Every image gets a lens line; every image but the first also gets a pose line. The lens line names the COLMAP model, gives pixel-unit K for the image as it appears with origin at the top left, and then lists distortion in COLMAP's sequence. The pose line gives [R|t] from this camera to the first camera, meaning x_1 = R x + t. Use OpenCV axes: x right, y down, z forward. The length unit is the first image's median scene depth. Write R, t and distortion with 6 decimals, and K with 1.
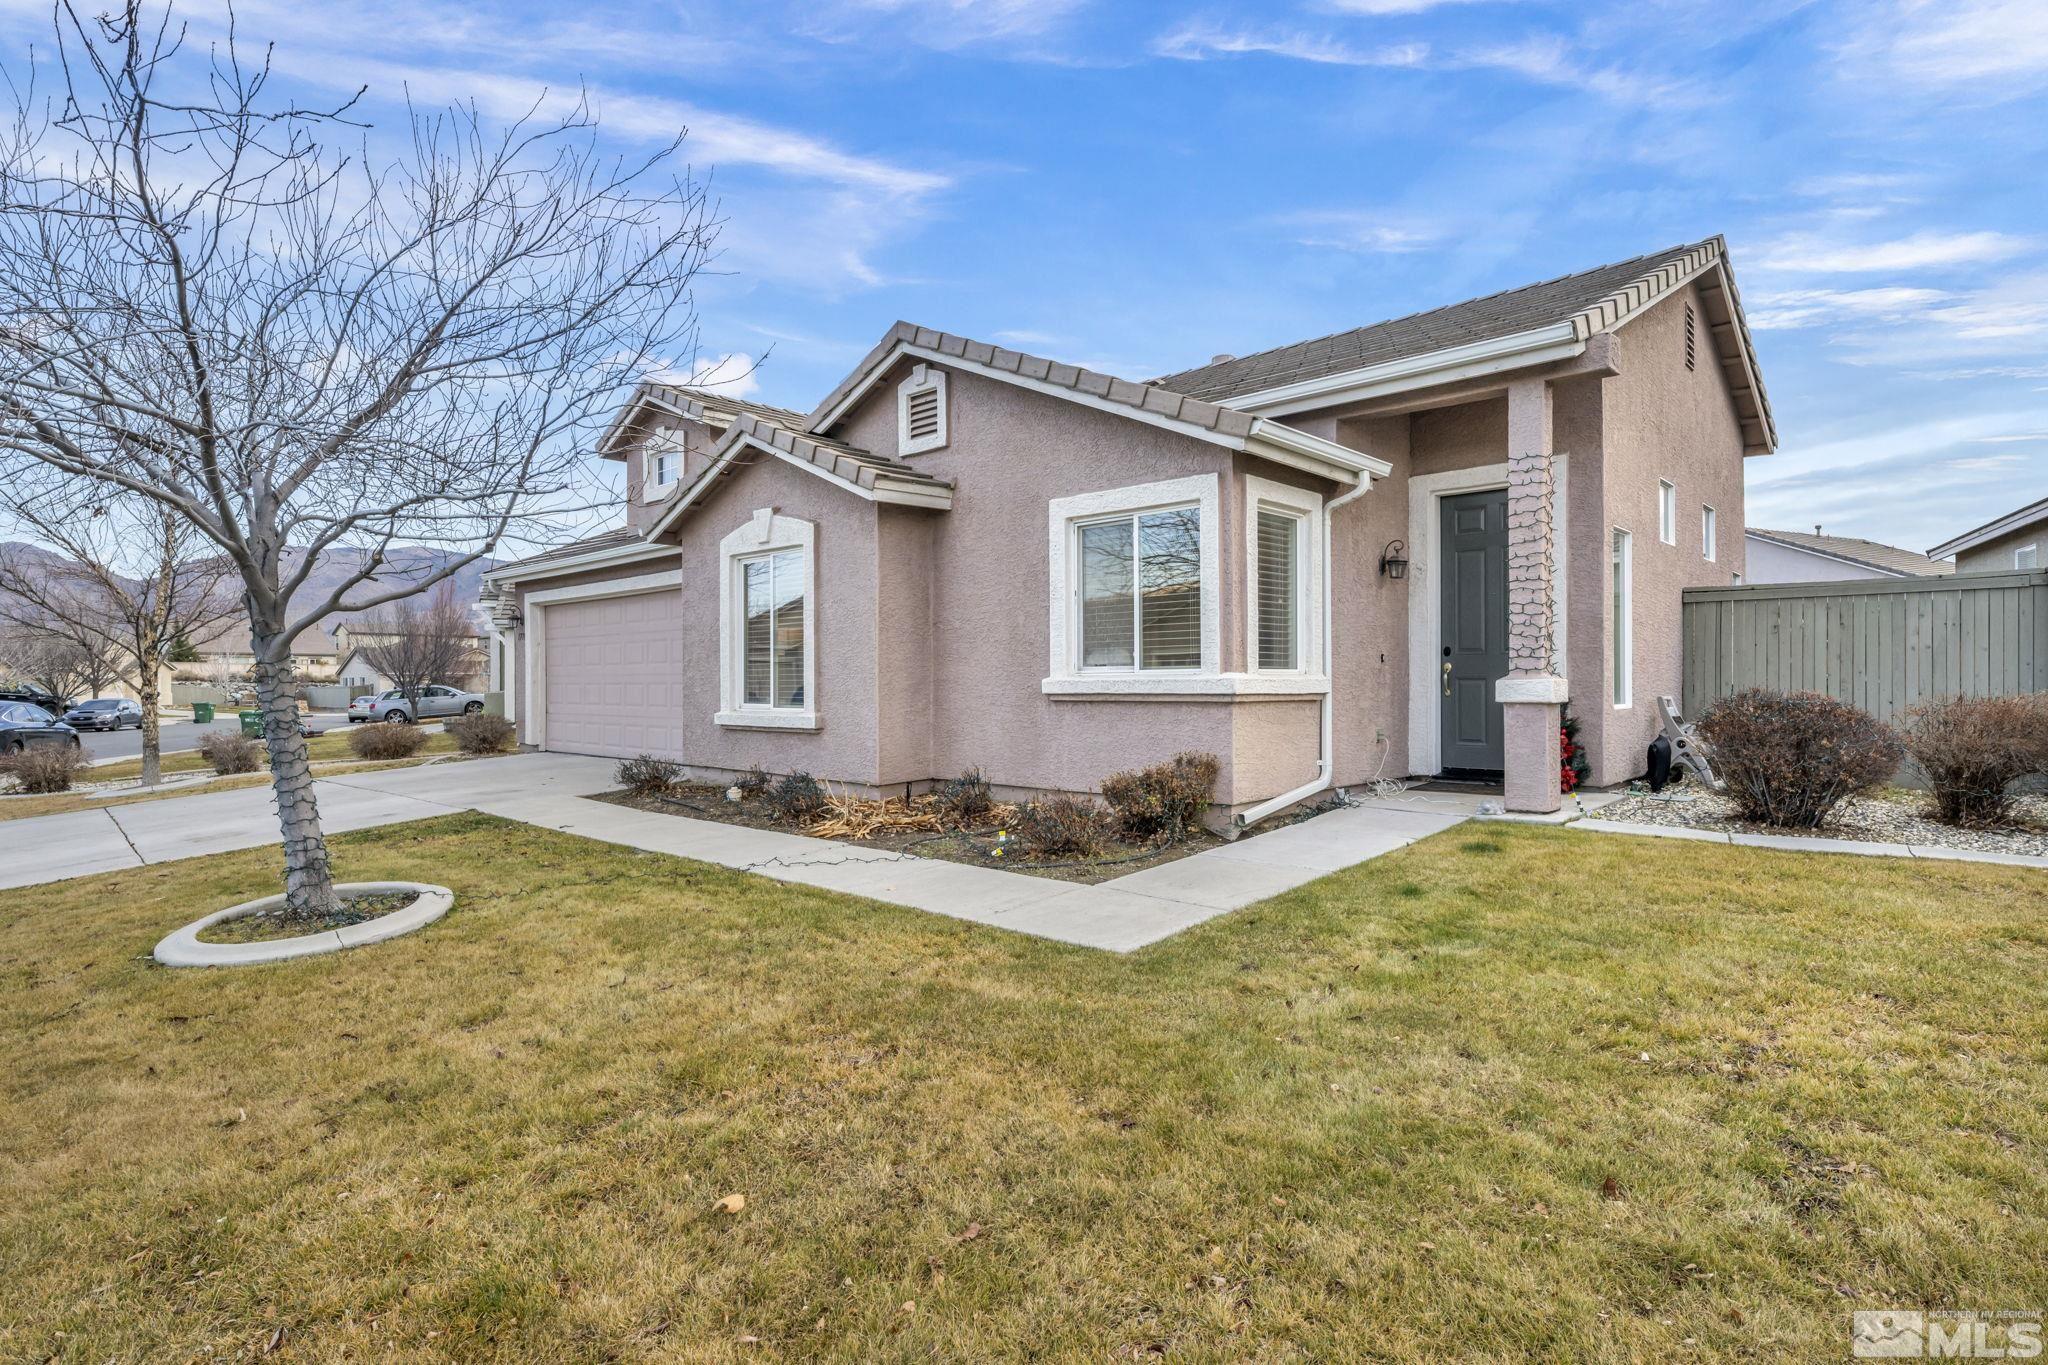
lens RADIAL K [[978.9, 0, 1063.9], [0, 978.9, 682.0], [0, 0, 1]] dist [-0.002130, 0.000942]
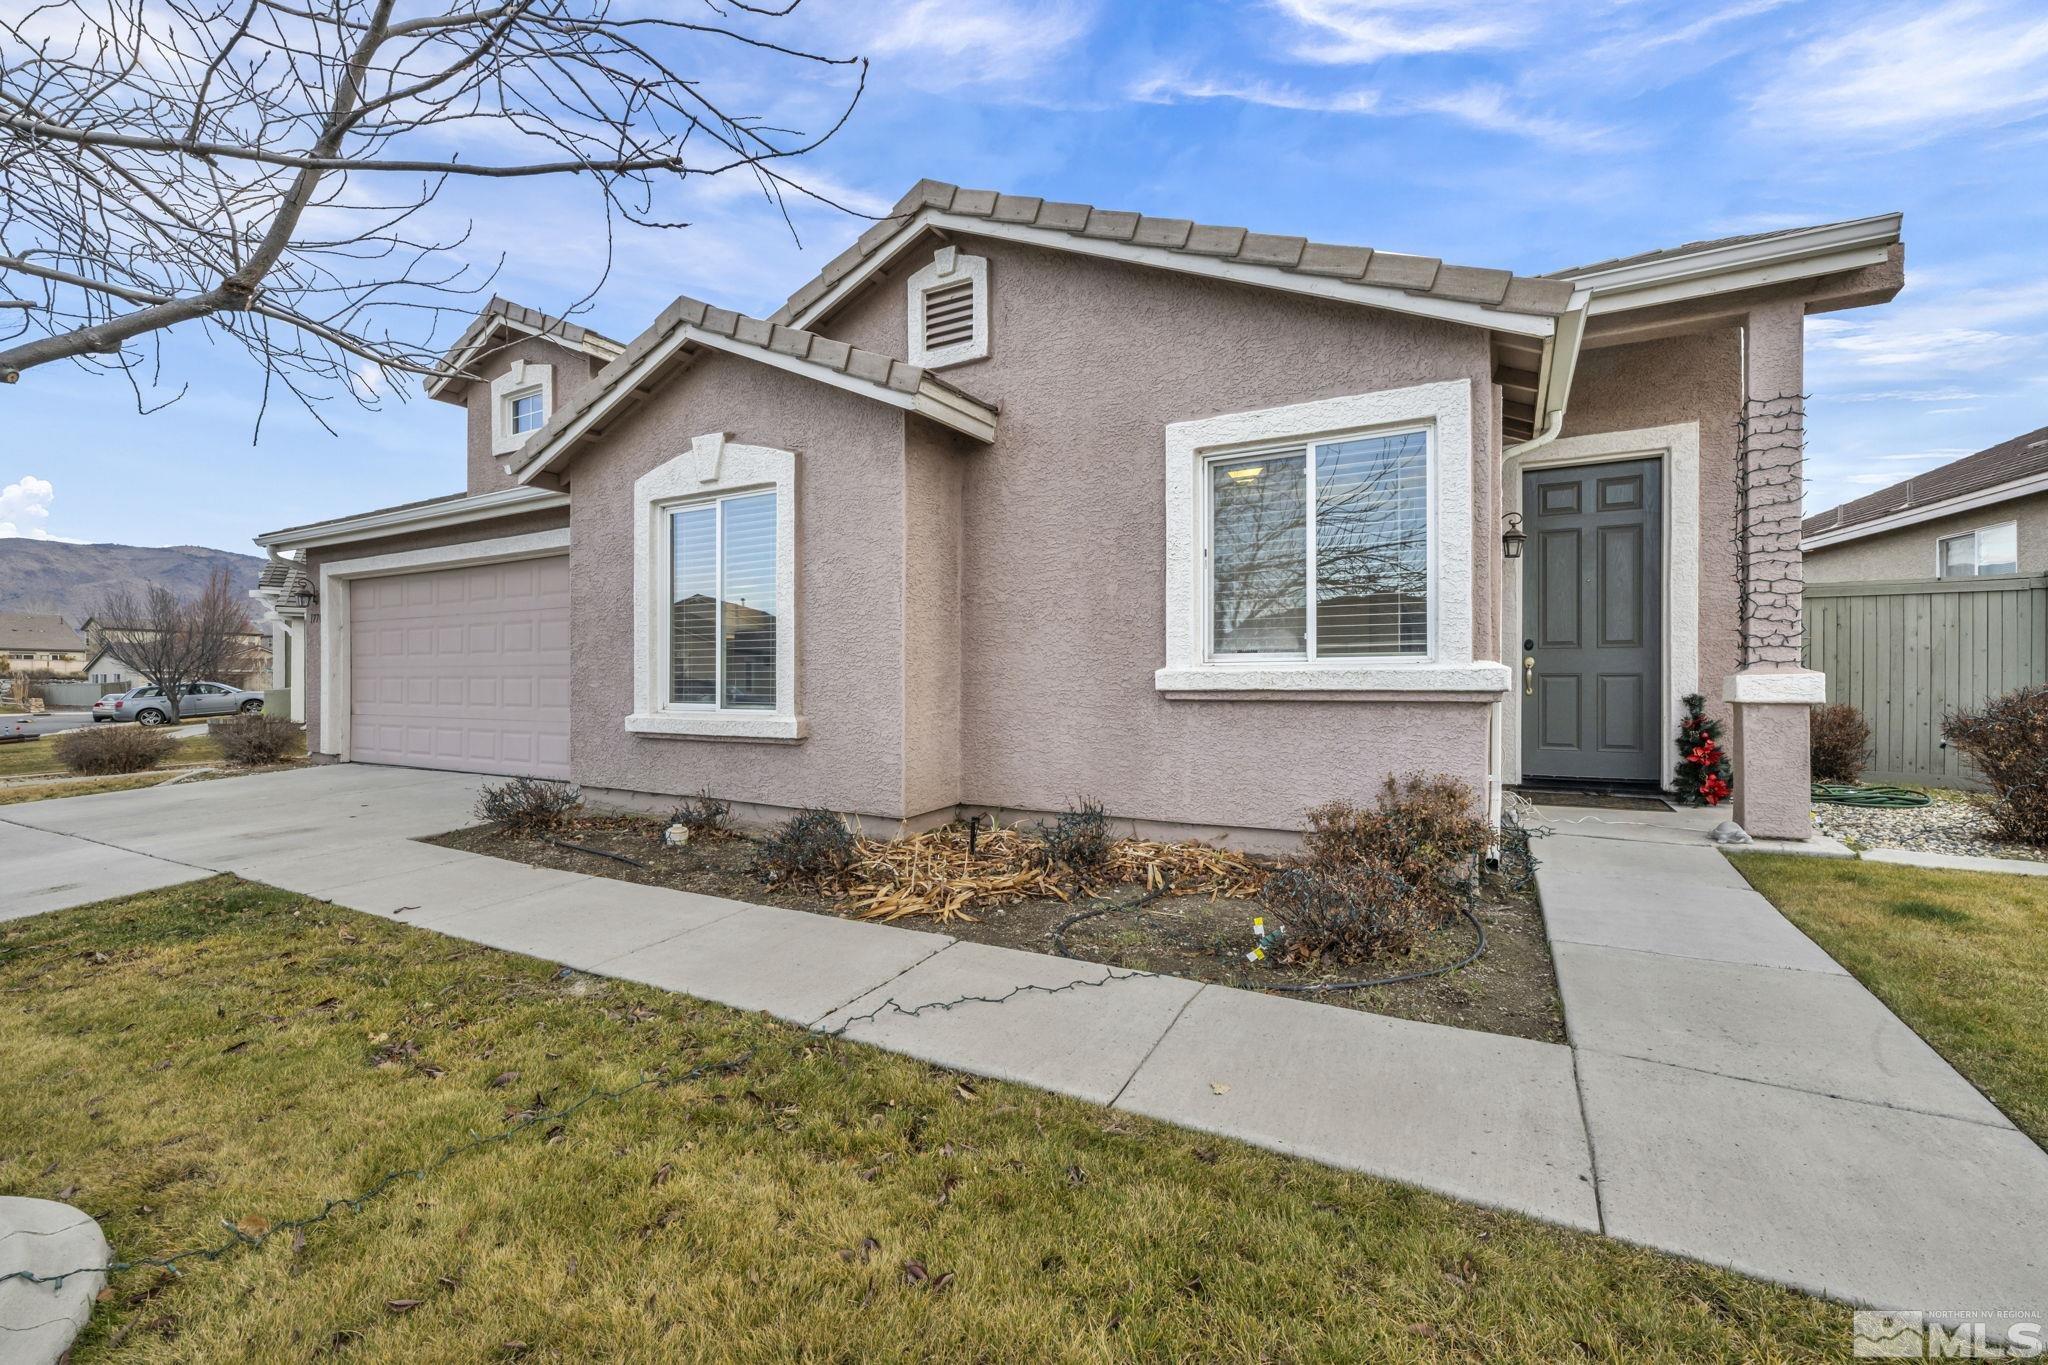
lens RADIAL K [[834.7, 0, 1048.0], [0, 834.7, 680.4], [0, 0, 1]] dist [-0.000979, 0.000409]
pose [[0.976452, 0.004840, 0.215683, -0.224410], [-0.004303, 0.999986, -0.002960, 0.006495], [-0.215694, 0.001962, 0.976459, 0.396296]]
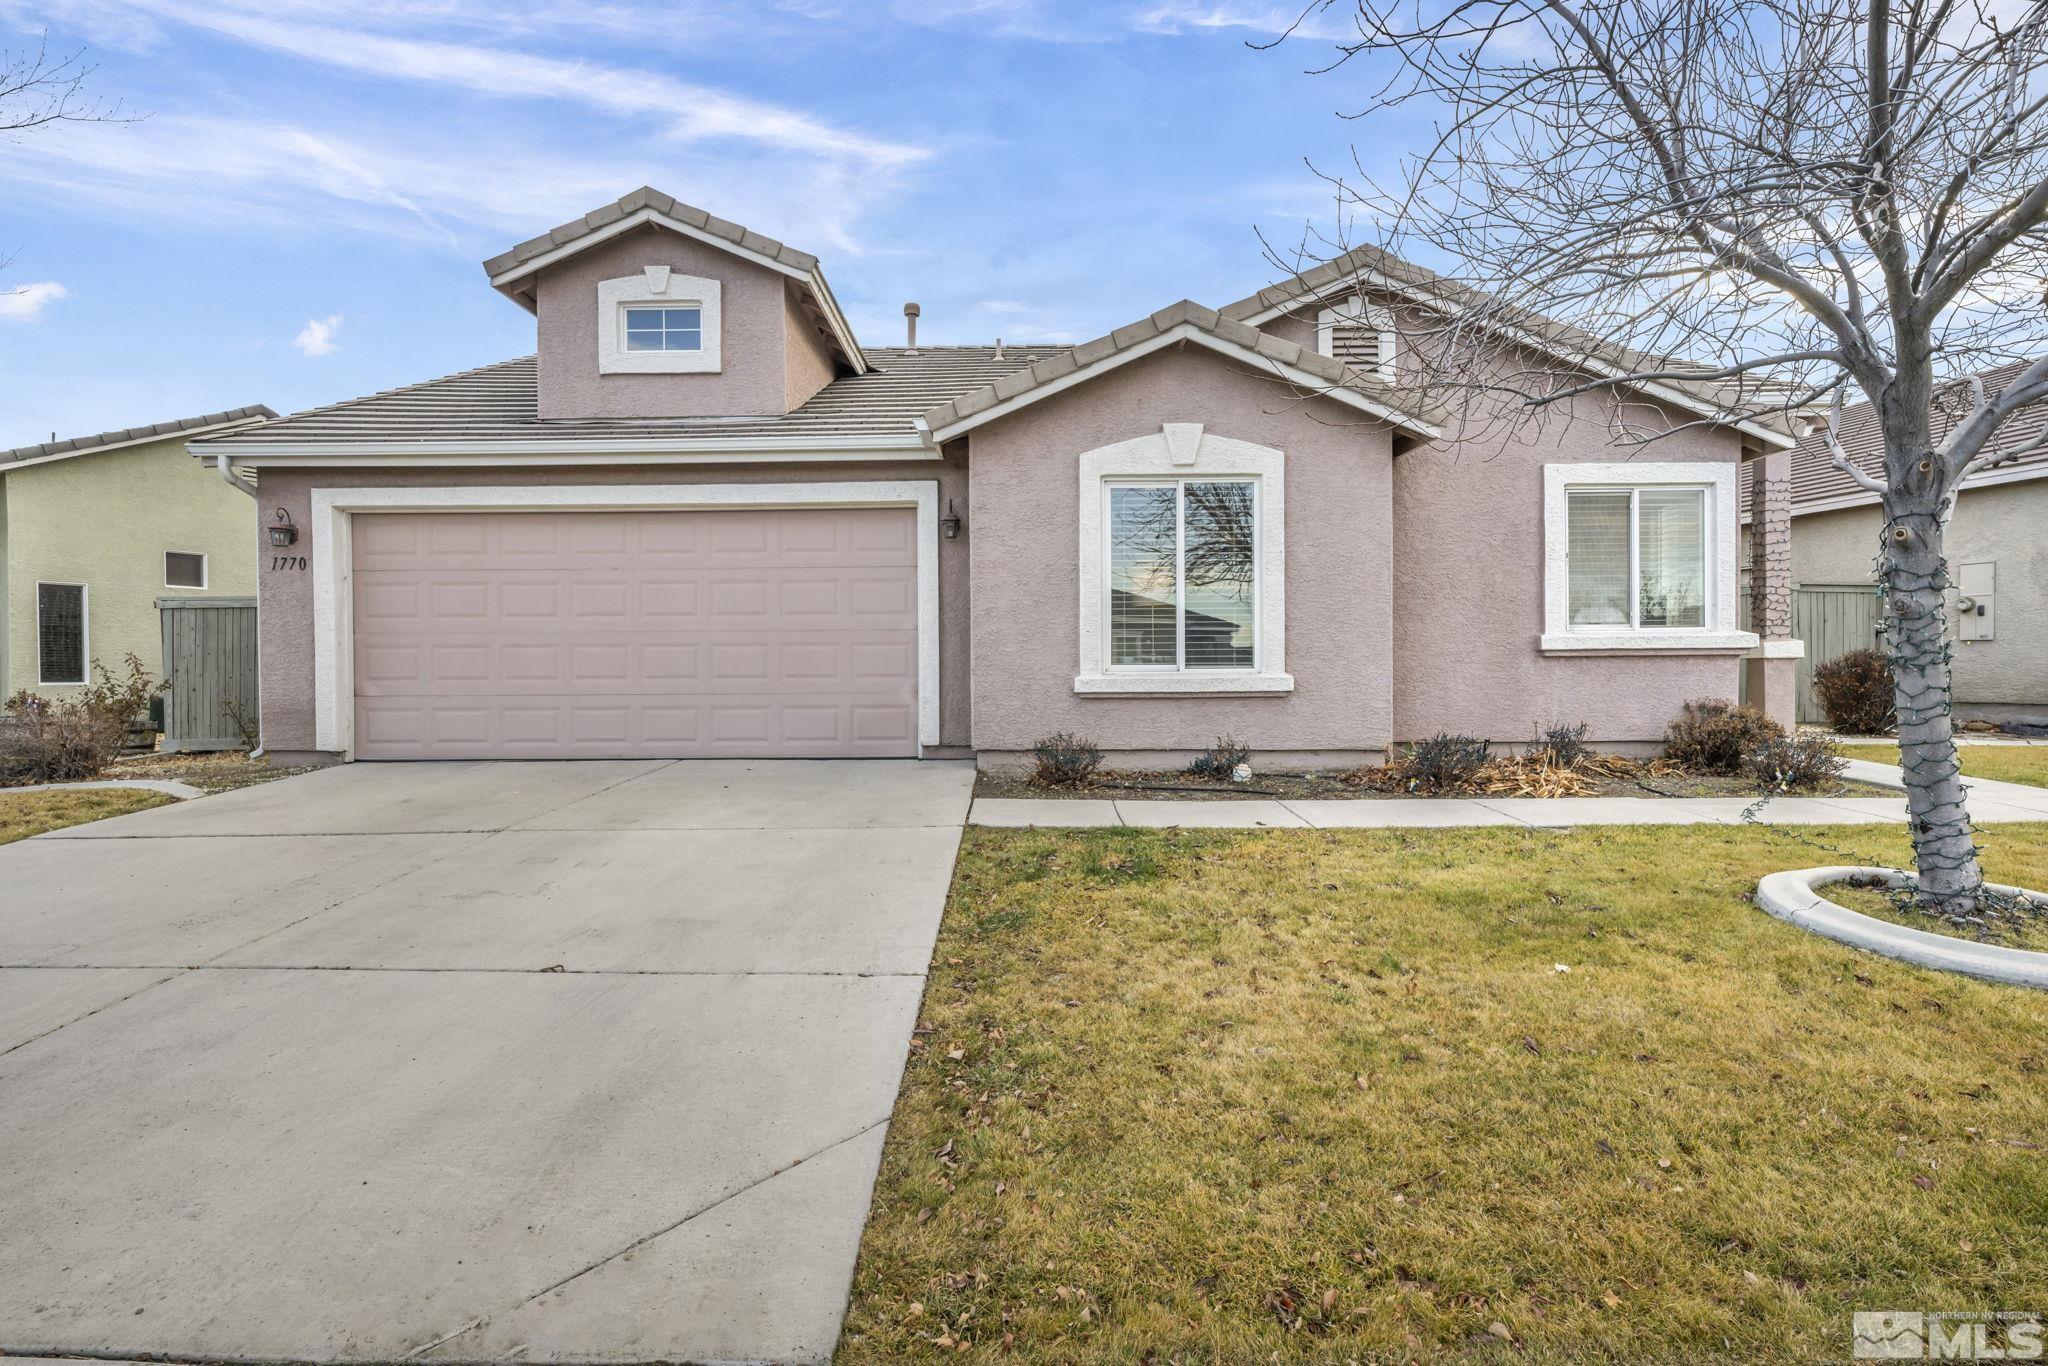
lens RADIAL K [[978.9, 0, 1006.1], [0, 978.9, 669.5], [0, 0, 1]] dist [-0.002130, 0.000942]
pose [[0.766338, -0.002437, 0.642432, -1.080569], [0.003405, 0.999994, -0.000268, 0.030127], [-0.642428, 0.002392, 0.766342, 0.547640]]
